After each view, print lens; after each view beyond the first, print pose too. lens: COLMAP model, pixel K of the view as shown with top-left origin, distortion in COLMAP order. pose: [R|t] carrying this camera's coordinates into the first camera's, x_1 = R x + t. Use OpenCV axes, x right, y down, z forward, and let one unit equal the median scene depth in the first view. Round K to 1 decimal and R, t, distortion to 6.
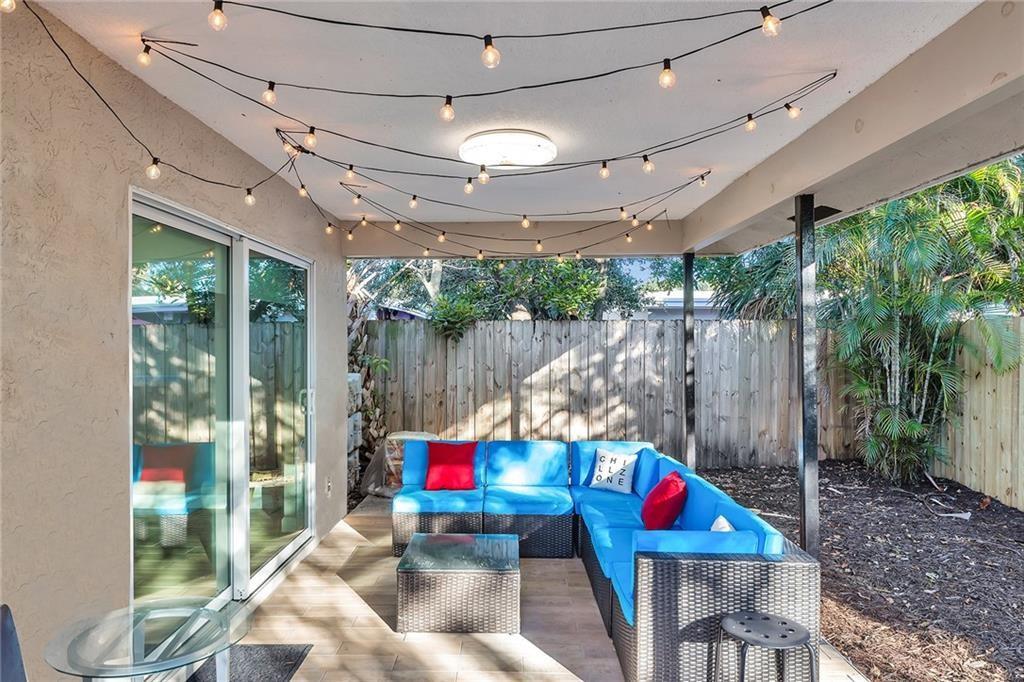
lens RADIAL K [[688.0, 0, 512.0], [0, 688.0, 341.0], [0, 0, 1]] dist [-0.009425, 0.001613]
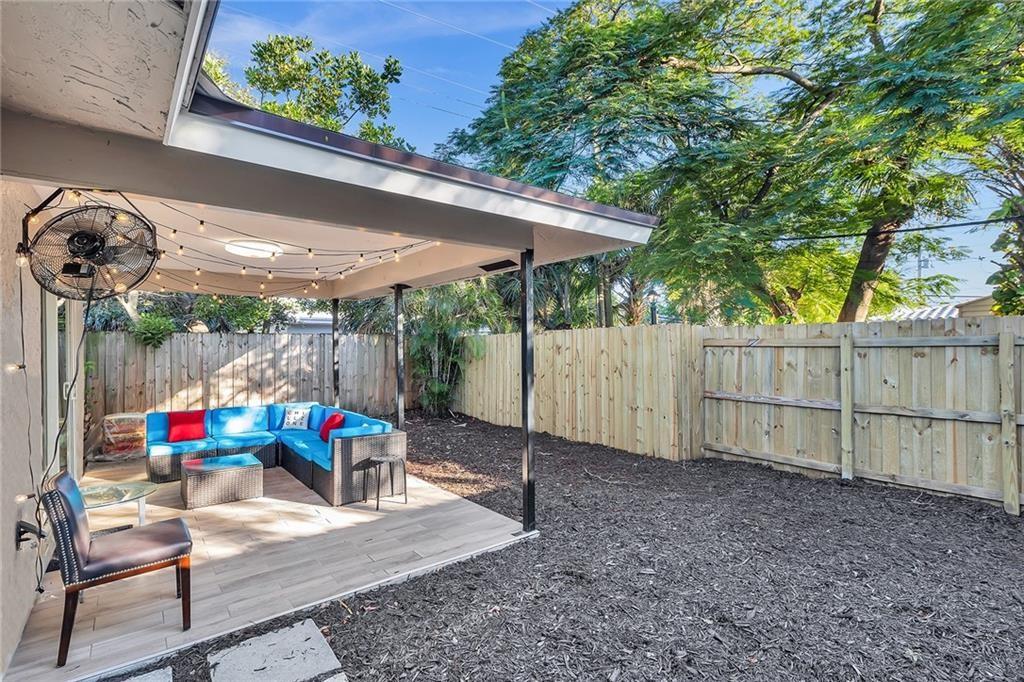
lens RADIAL K [[513.9, 0, 512.0], [0, 513.9, 341.0], [0, 0, 1]] dist [0.001382, 0.000076]
pose [[0.798802, 0.001536, 0.601592, -0.153473], [0.003959, 0.999962, -0.007811, -0.001551], [-0.601581, 0.008621, 0.798766, -0.304389]]
